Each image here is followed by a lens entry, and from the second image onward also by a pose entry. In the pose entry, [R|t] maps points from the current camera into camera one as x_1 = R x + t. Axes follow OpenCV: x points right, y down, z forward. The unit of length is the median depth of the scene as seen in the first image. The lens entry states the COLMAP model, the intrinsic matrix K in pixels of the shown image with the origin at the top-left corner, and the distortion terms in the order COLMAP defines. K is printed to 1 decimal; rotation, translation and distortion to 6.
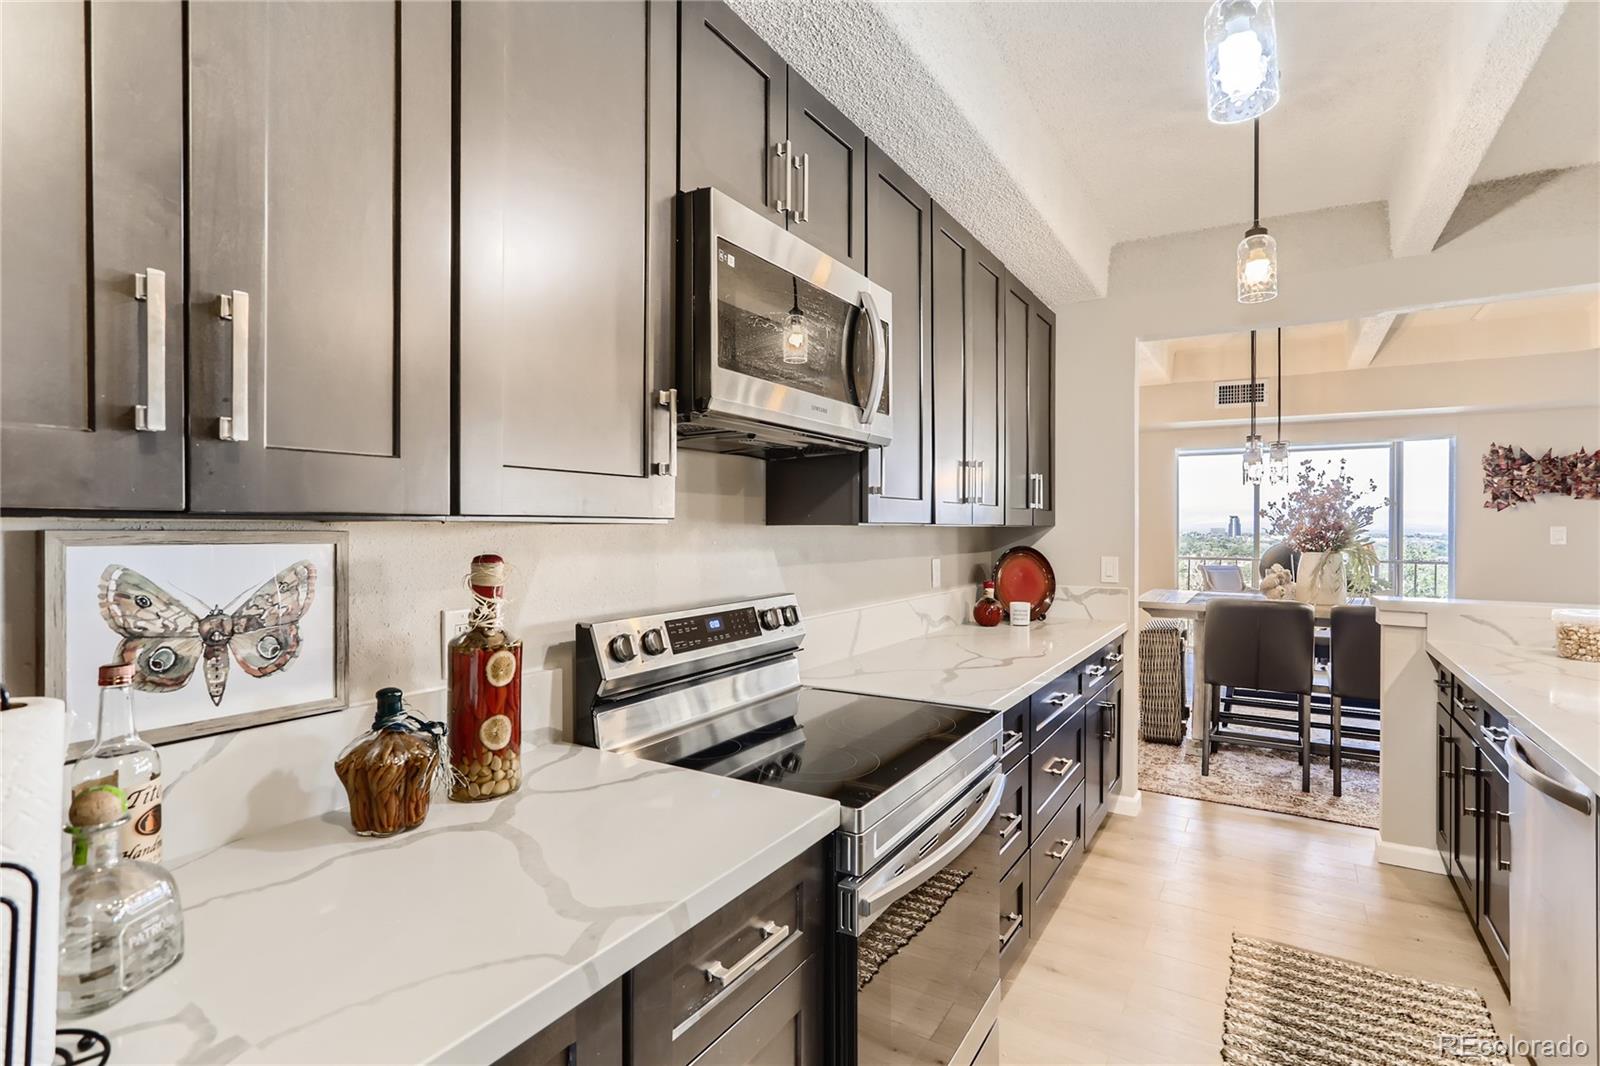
lens RADIAL K [[780.6, 0, 792.9], [0, 780.6, 539.9], [0, 0, 1]] dist [-0.032162, 0.016266]
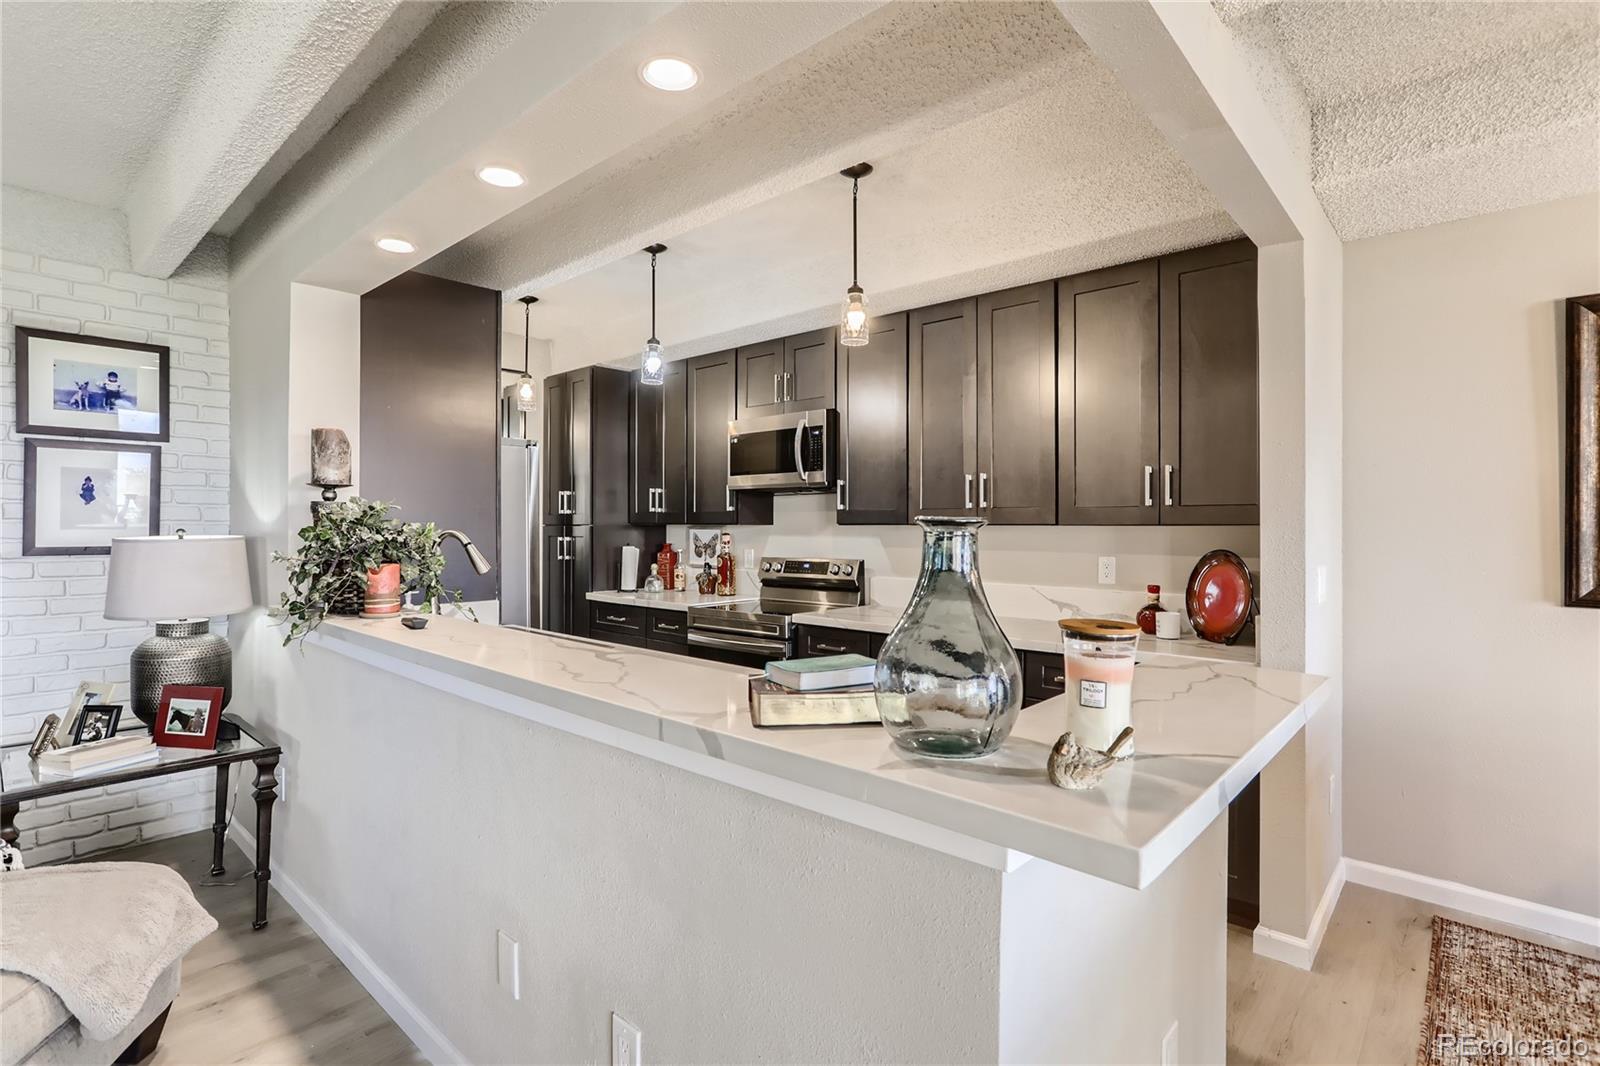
lens RADIAL K [[780.6, 0, 796.4], [0, 780.6, 523.2], [0, 0, 1]] dist [-0.032162, 0.016266]
pose [[-0.172457, -0.003968, -0.985009, 1.044191], [-0.017167, 0.999852, -0.001022, -0.009436], [0.984867, 0.016733, -0.172499, 0.632397]]
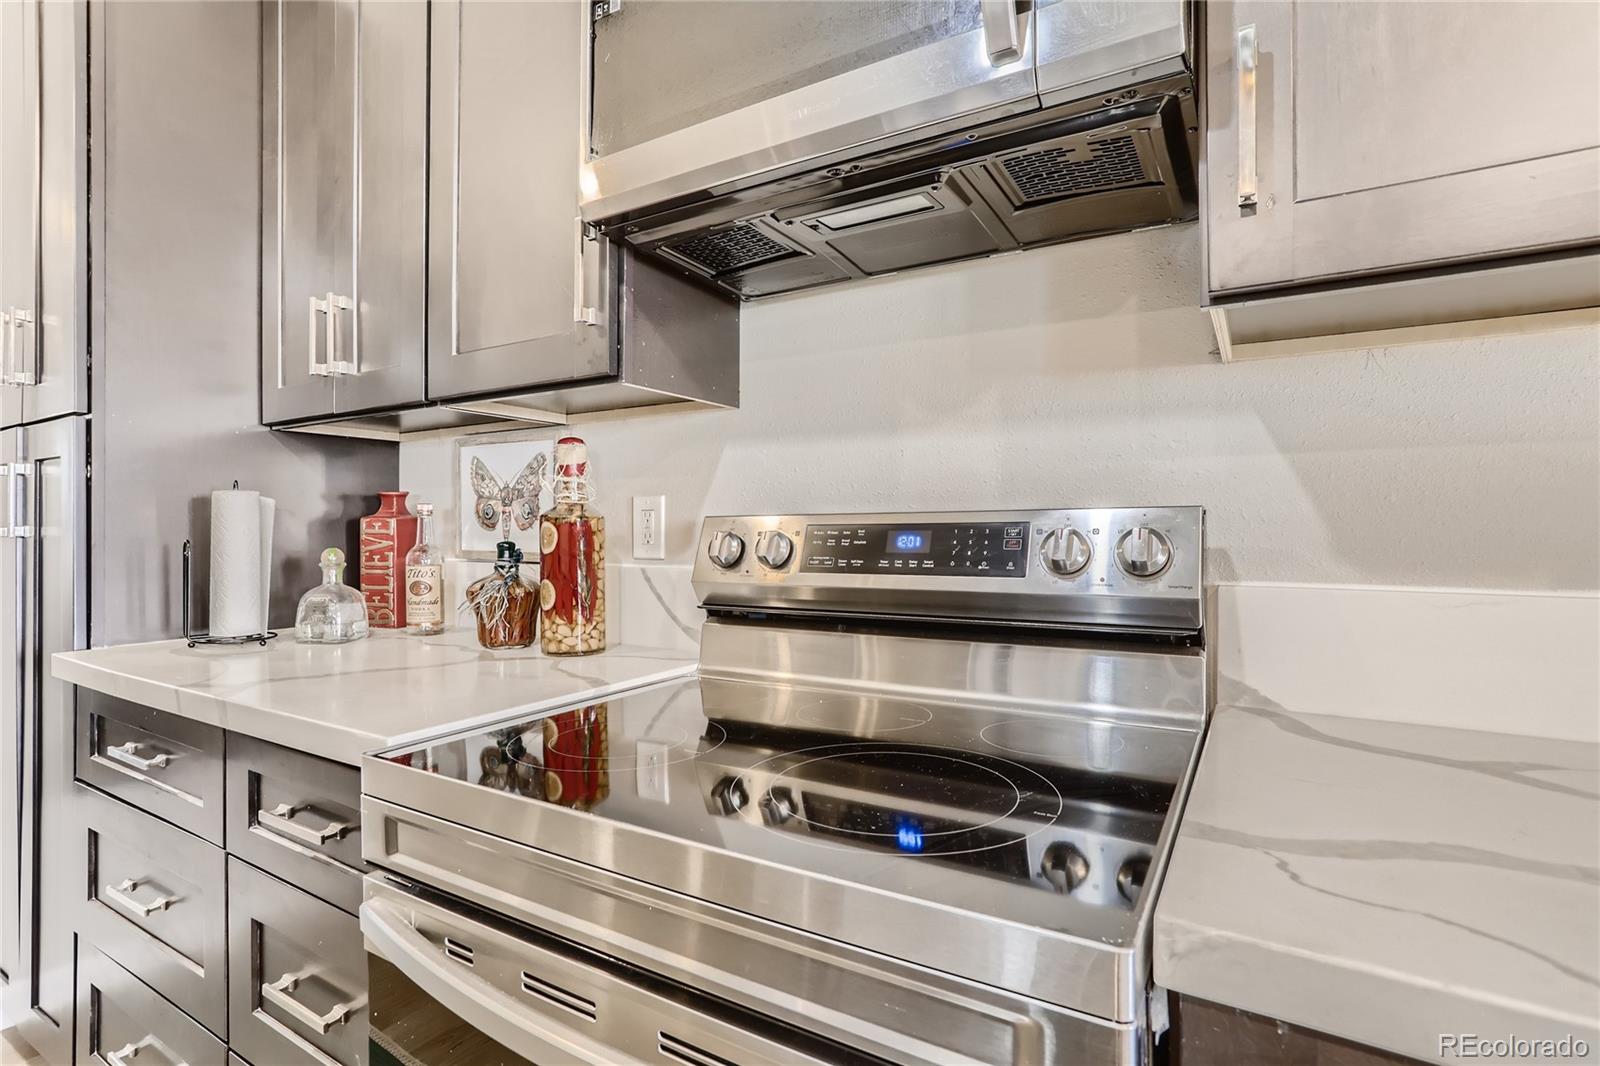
lens RADIAL K [[780.6, 0, 796.0], [0, 780.6, 521.1], [0, 0, 1]] dist [-0.032162, 0.016266]
pose [[0.016345, -0.009126, -0.999825, 0.226880], [-0.014783, 0.999847, -0.009368, 0.045560], [0.999757, 0.014934, 0.016207, 0.413357]]
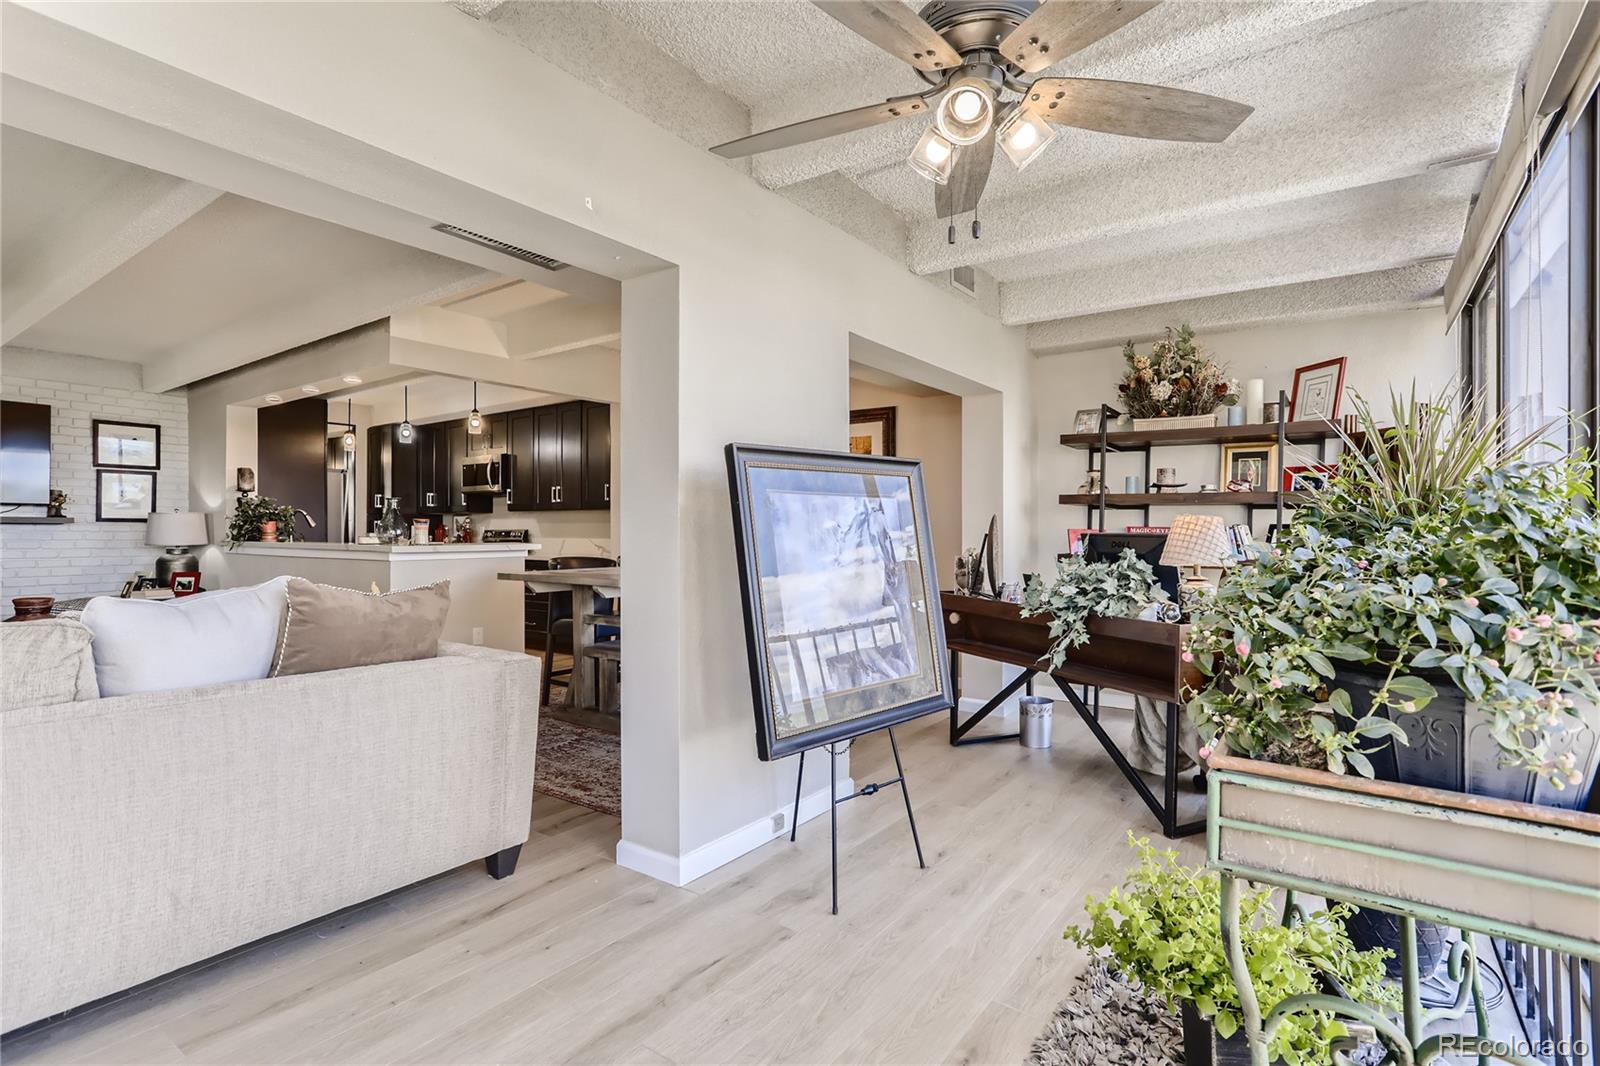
lens RADIAL K [[780.6, 0, 798.6], [0, 780.6, 532.0], [0, 0, 1]] dist [-0.032162, 0.016266]
pose [[-0.056671, -0.001021, -0.998392, 2.009398], [-0.015668, 0.999877, -0.000133, 0.032791], [0.998270, 0.015636, -0.056680, 1.375051]]
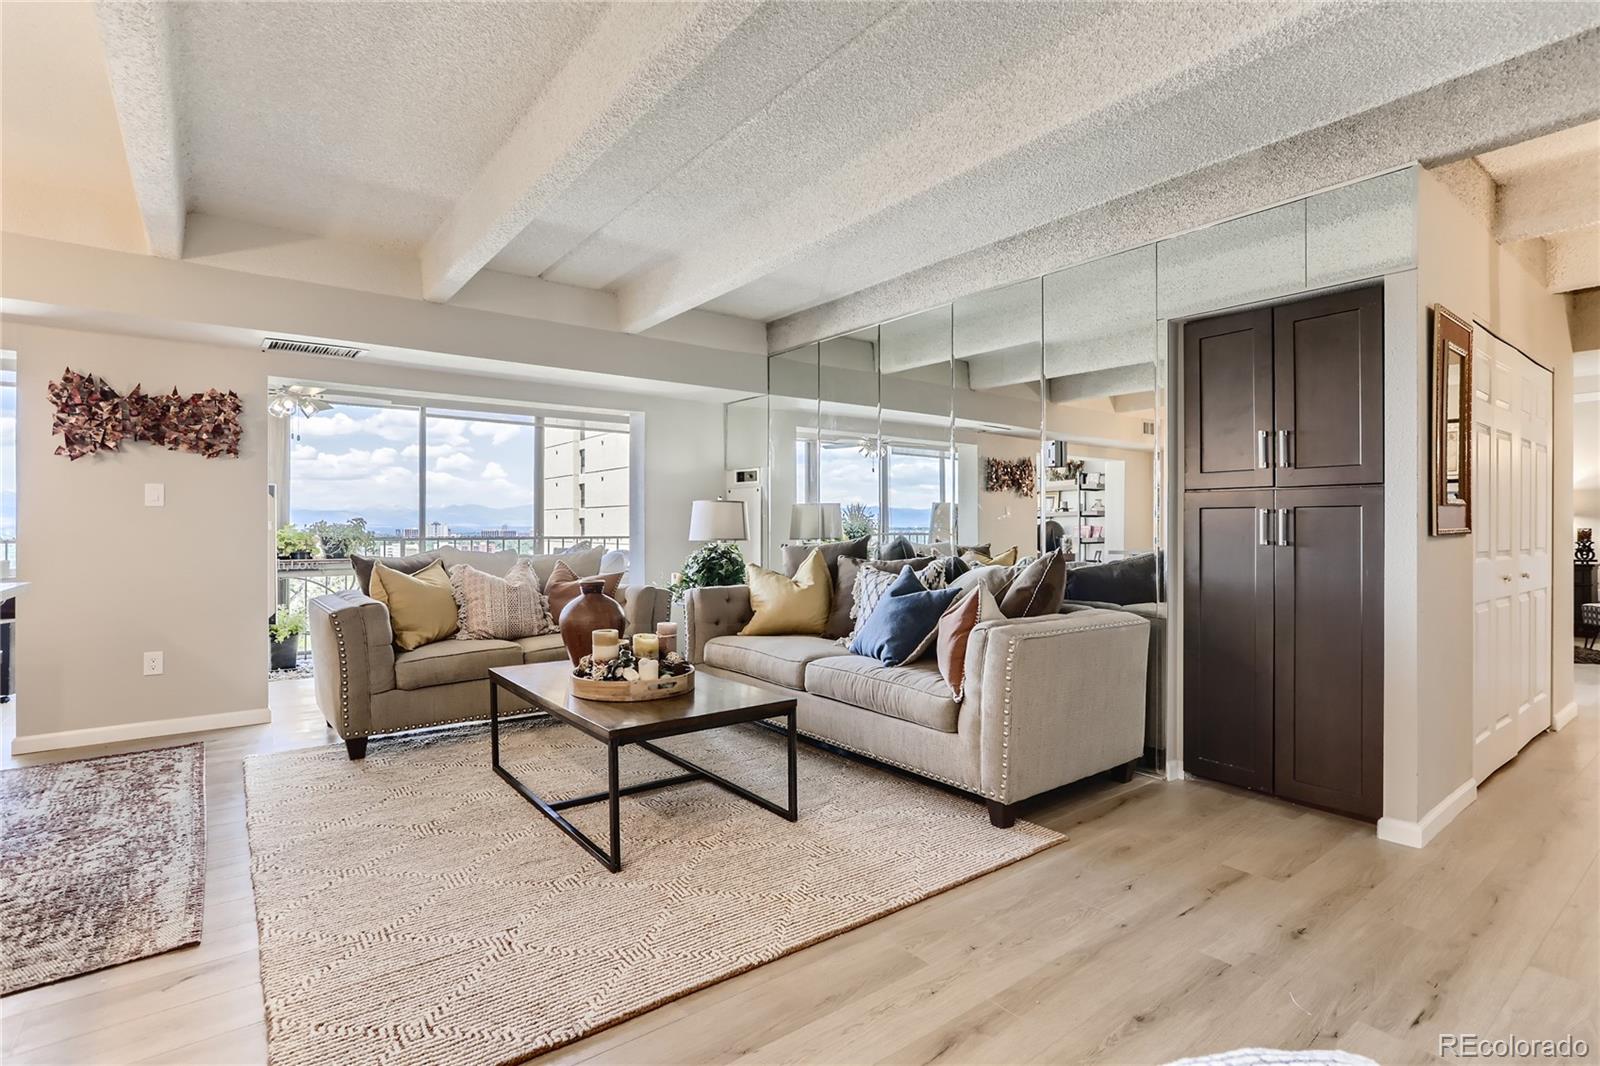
lens RADIAL K [[780.6, 0, 803.3], [0, 780.6, 527.2], [0, 0, 1]] dist [-0.032162, 0.016266]
pose [[0.344526, 0.000140, 0.938777, 0.591937], [0.013282, 0.999899, -0.005024, 0.053020], [-0.938683, 0.014200, 0.344489, 0.098323]]
